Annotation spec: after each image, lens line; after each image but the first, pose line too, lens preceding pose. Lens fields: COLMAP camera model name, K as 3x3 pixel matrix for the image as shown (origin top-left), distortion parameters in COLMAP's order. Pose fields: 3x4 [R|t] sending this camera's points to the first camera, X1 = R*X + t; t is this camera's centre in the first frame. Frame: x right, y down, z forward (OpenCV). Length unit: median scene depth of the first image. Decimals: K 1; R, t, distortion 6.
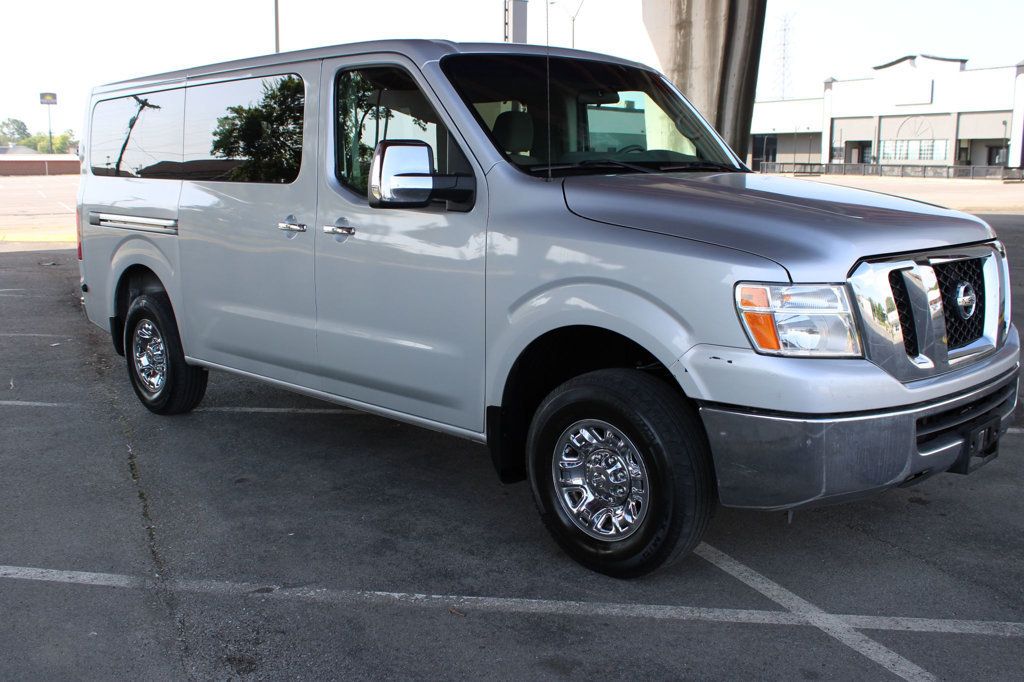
lens RADIAL K [[1008.3, 0, 512.0], [0, 1008.3, 341.0], [0, 0, 1]] dist [-0.141322, 0.156940]
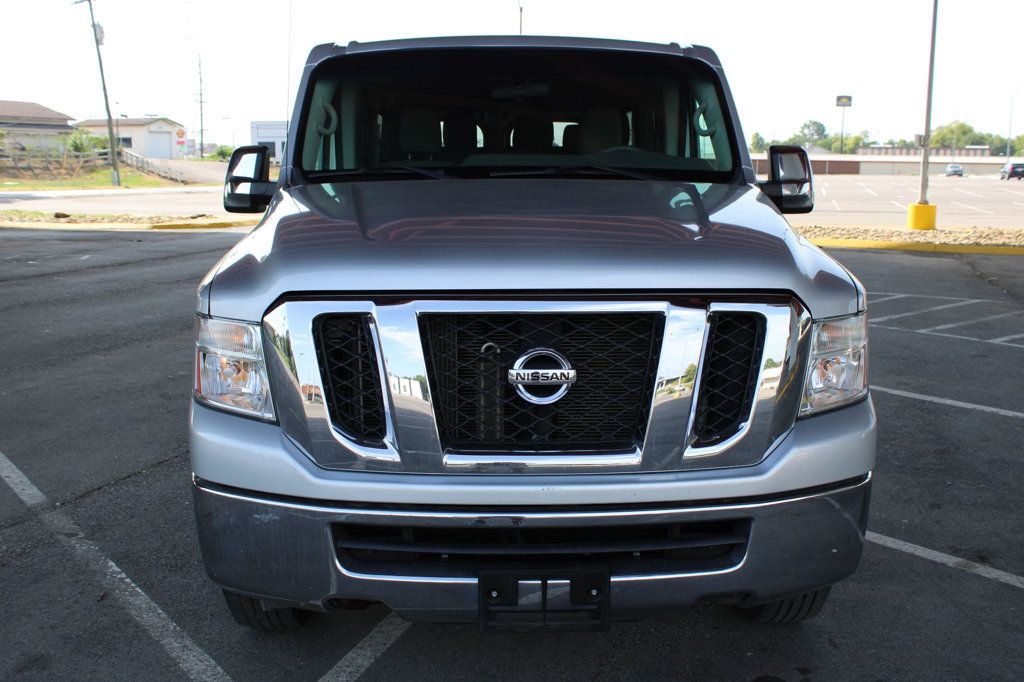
lens RADIAL K [[1008.3, 0, 512.0], [0, 1008.3, 341.0], [0, 0, 1]] dist [-0.141322, 0.156940]
pose [[0.724606, 0.120063, -0.678624, 0.742703], [-0.120974, 0.991577, 0.046260, -0.076889], [0.678462, 0.048575, 0.733028, 0.413736]]
